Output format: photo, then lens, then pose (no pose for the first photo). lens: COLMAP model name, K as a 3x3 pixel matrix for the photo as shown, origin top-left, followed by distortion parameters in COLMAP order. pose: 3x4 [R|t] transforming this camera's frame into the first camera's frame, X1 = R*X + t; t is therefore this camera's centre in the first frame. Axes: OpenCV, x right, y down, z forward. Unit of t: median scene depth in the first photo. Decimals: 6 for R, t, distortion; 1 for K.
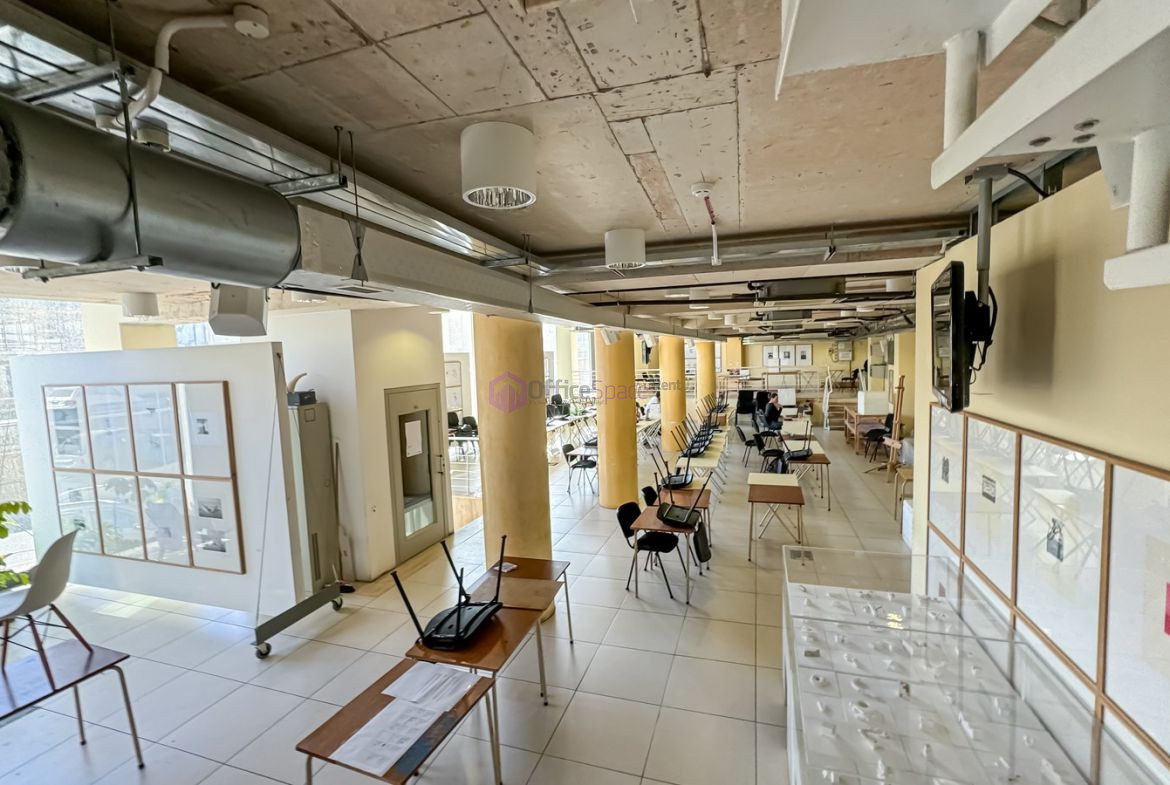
lens RADIAL K [[509.9, 0, 585.5], [0, 509.9, 398.1], [0, 0, 1]] dist [-0.043436, 0.020762]
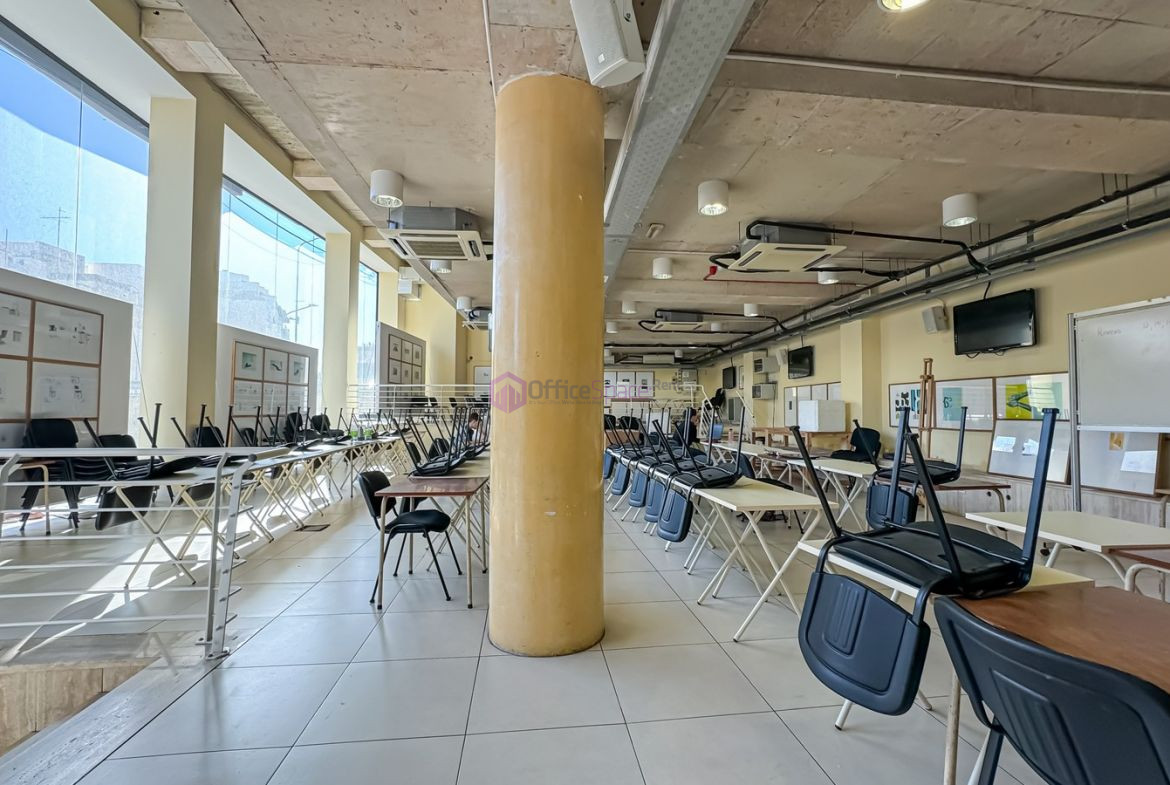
lens RADIAL K [[509.9, 0, 585.5], [0, 509.9, 398.1], [0, 0, 1]] dist [-0.043436, 0.020762]
pose [[0.901498, 0.053243, 0.429495, -0.039098], [-0.004164, 0.993425, -0.114411, 0.054600], [-0.432762, 0.101353, 0.895792, 0.403942]]
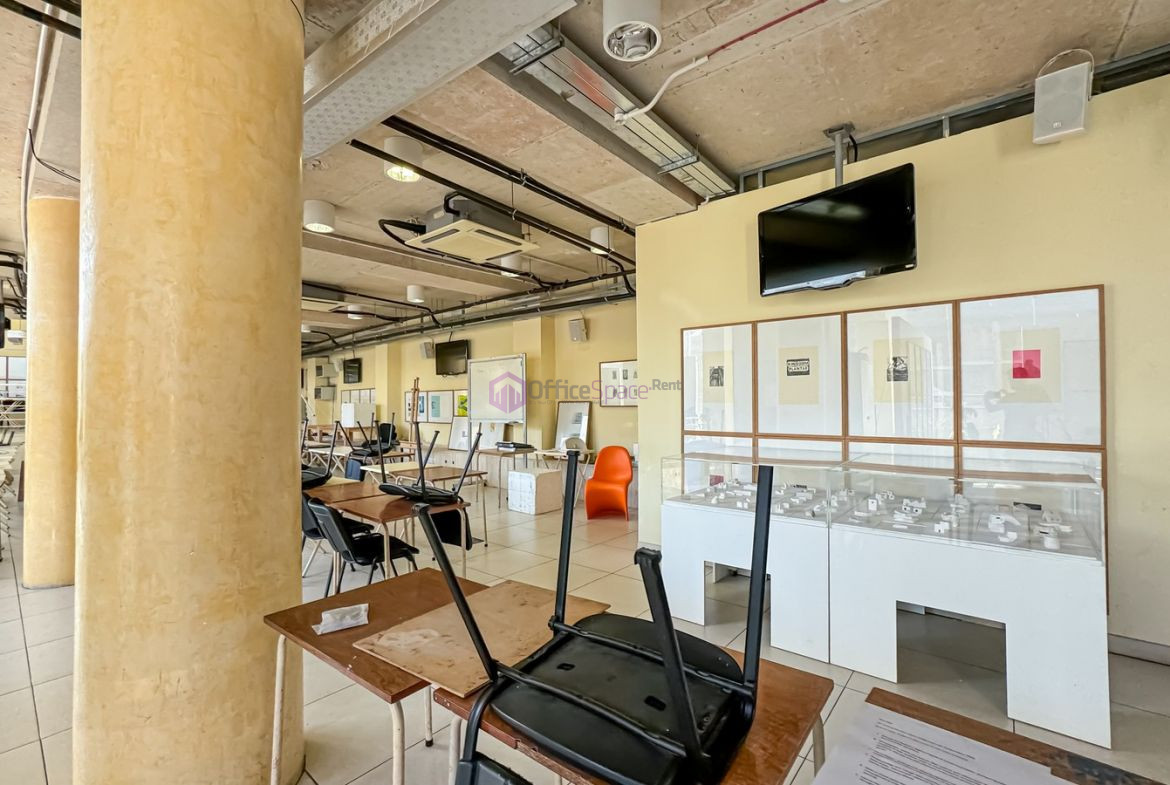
lens RADIAL K [[509.9, 0, 585.5], [0, 509.9, 398.1], [0, 0, 1]] dist [-0.043436, 0.020762]
pose [[0.359435, 0.058432, 0.931339, -0.136869], [0.061540, 0.994381, -0.086138, 0.070364], [-0.931139, 0.088275, 0.353819, 0.210394]]
